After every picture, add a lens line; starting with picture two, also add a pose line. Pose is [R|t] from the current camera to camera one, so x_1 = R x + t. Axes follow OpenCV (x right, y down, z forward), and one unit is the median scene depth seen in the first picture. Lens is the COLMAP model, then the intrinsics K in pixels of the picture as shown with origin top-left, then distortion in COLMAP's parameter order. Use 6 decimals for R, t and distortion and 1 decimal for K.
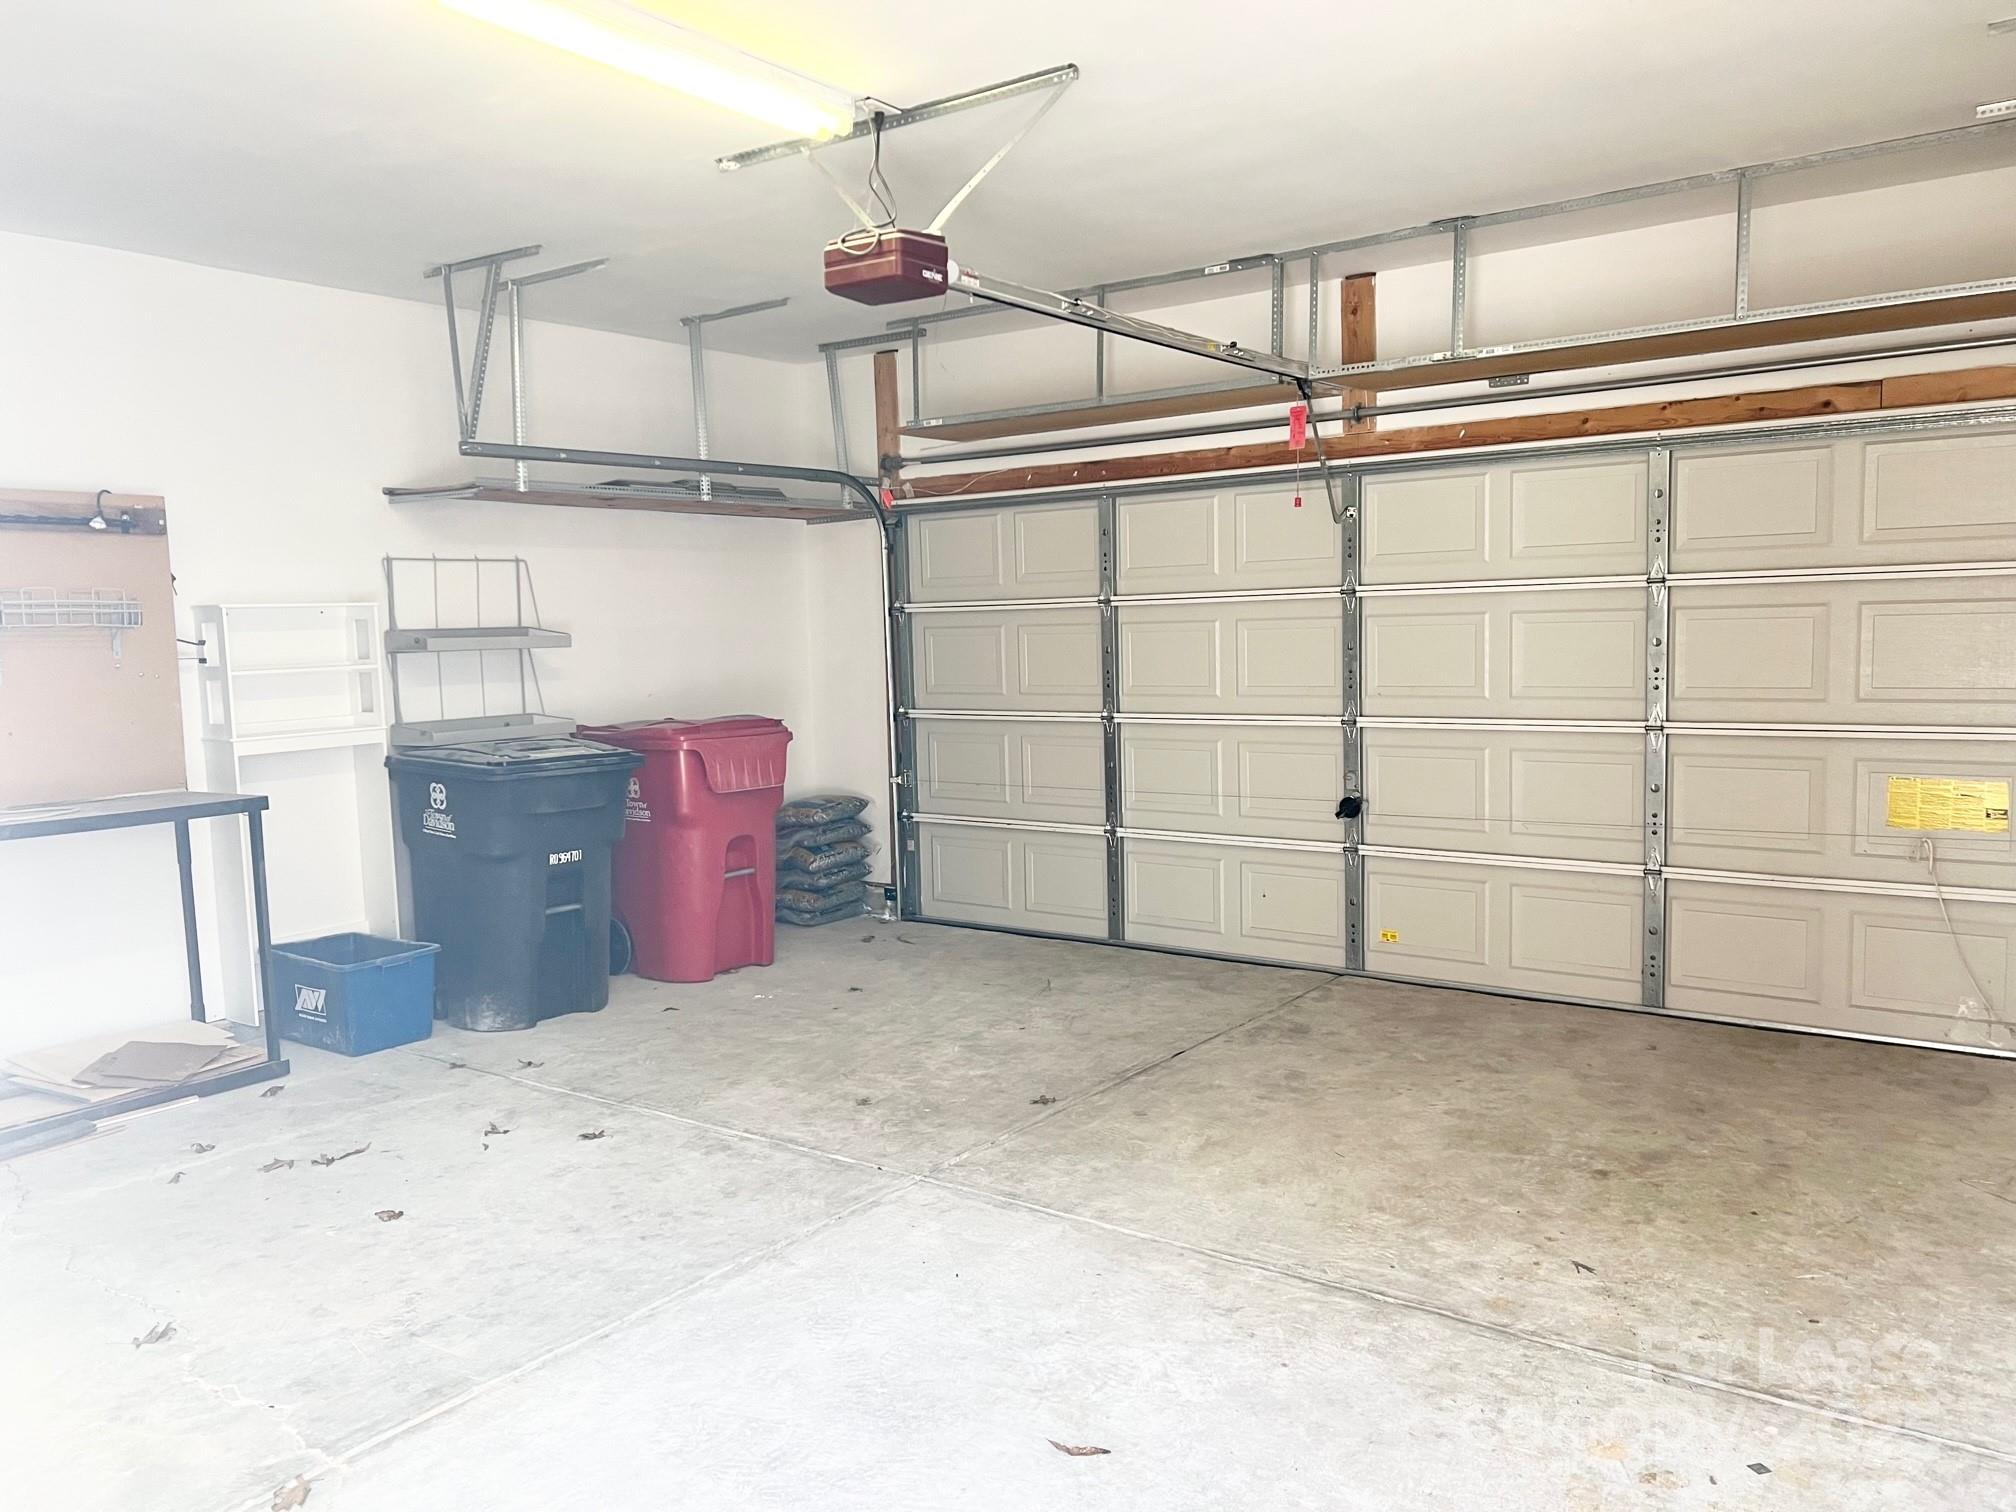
lens RADIAL K [[1501.9, 0, 999.1], [0, 1501.9, 746.1], [0, 0, 1]] dist [0.086967, -0.139200]
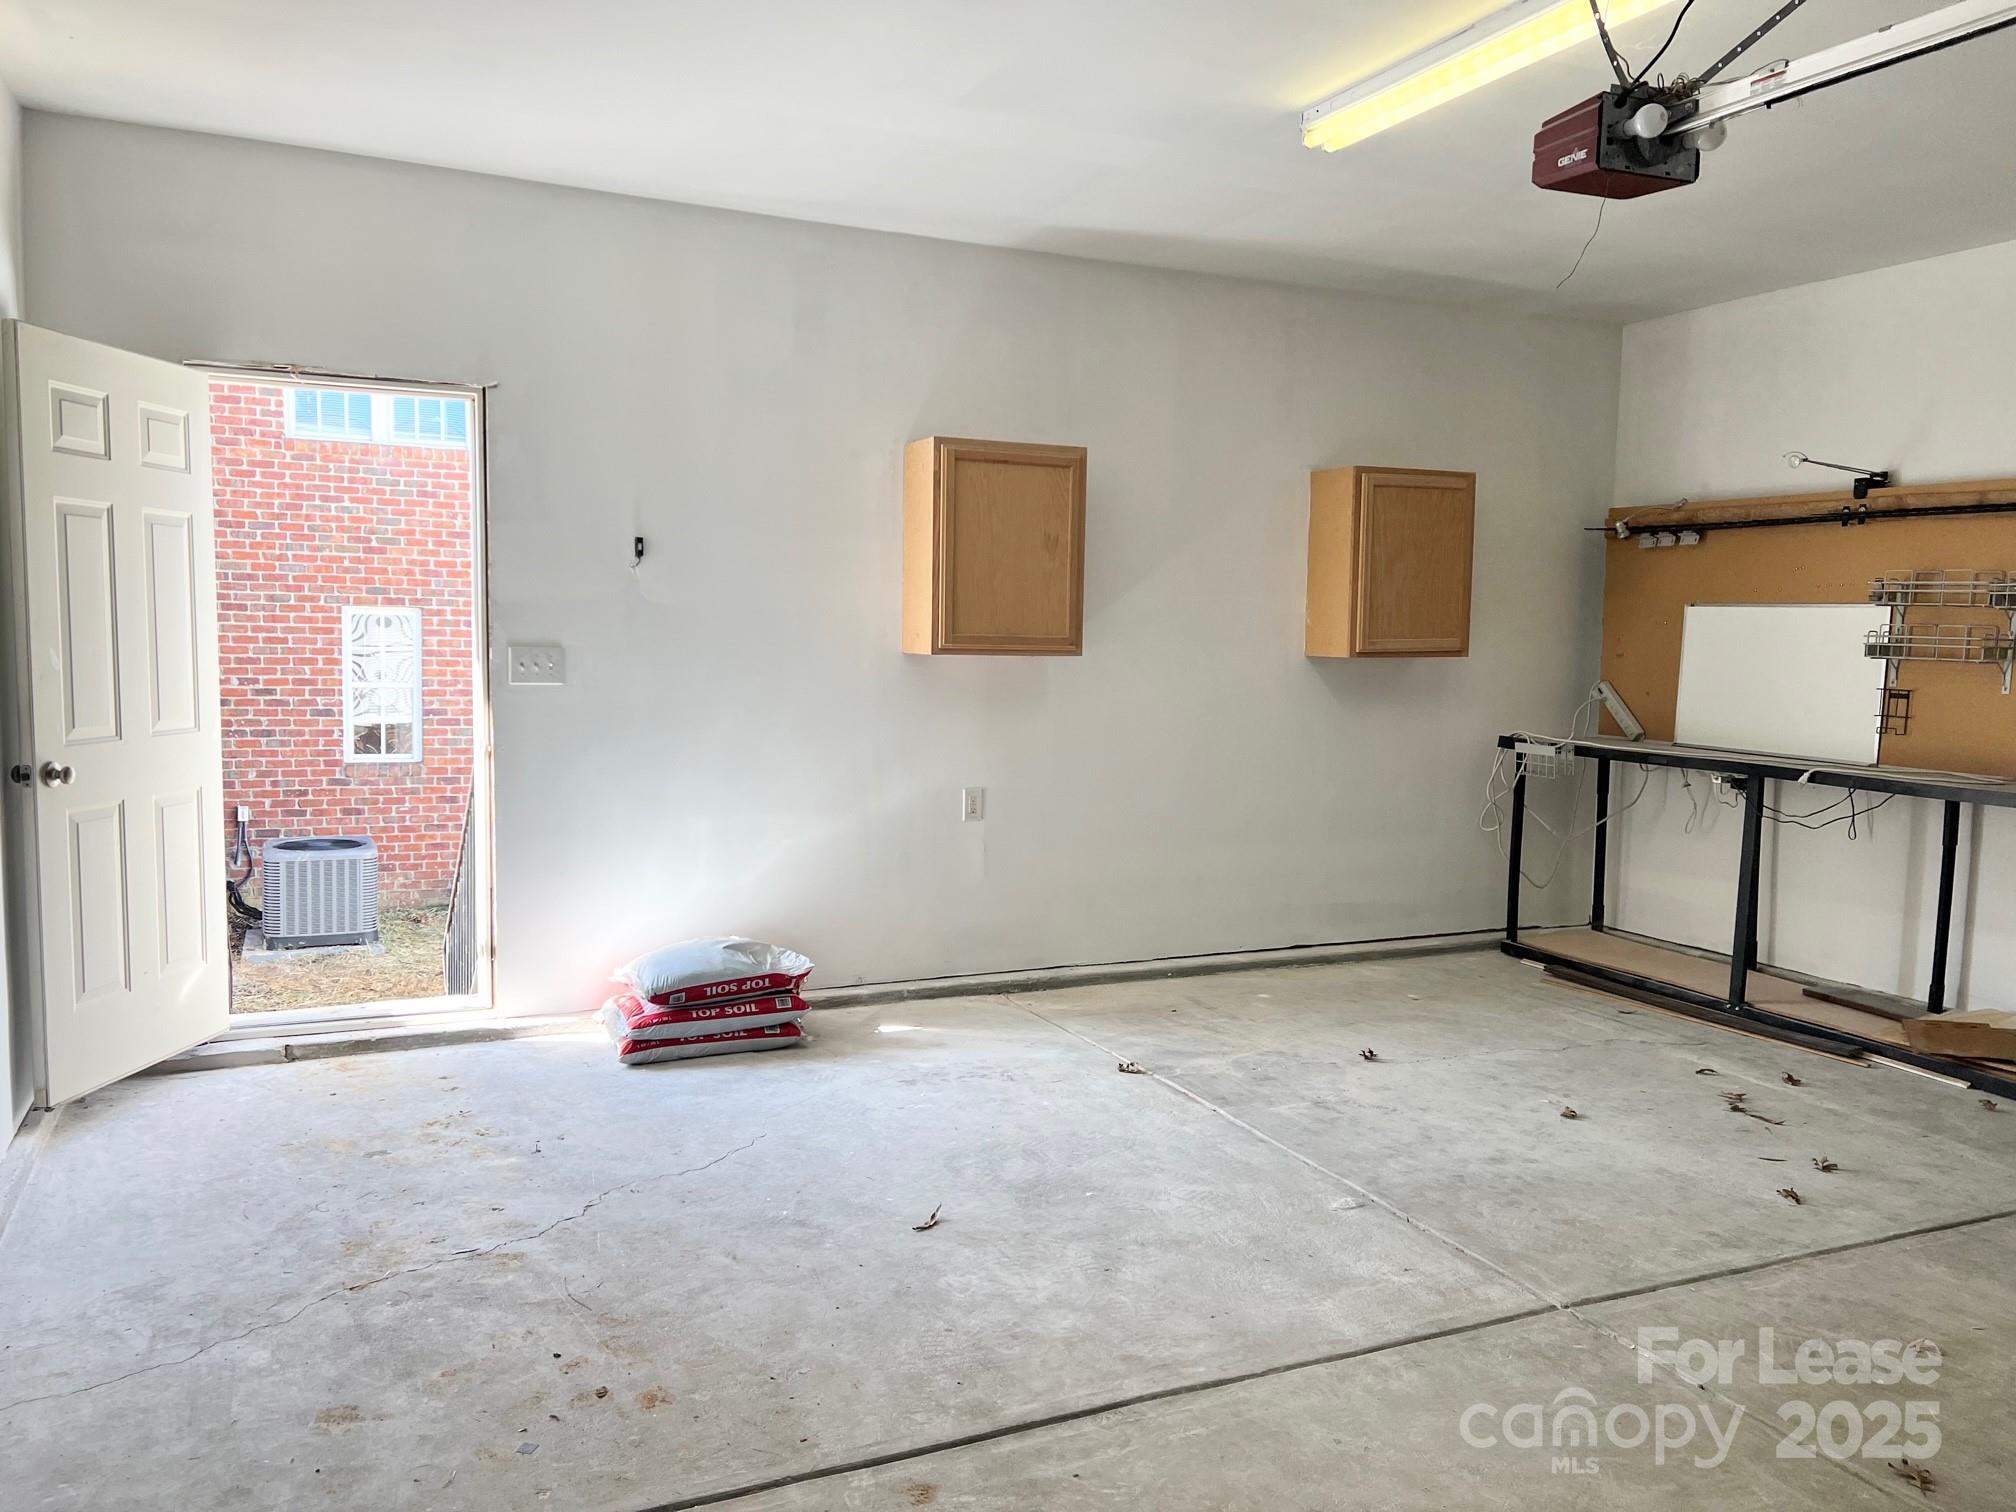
lens RADIAL K [[1501.9, 0, 999.1], [0, 1501.9, 746.1], [0, 0, 1]] dist [0.086967, -0.139200]
pose [[-0.468646, 0.094382, -0.878330, 0.846254], [-0.084525, 0.984923, 0.150936, -0.111926], [0.879333, 0.144976, -0.453602, 1.176965]]
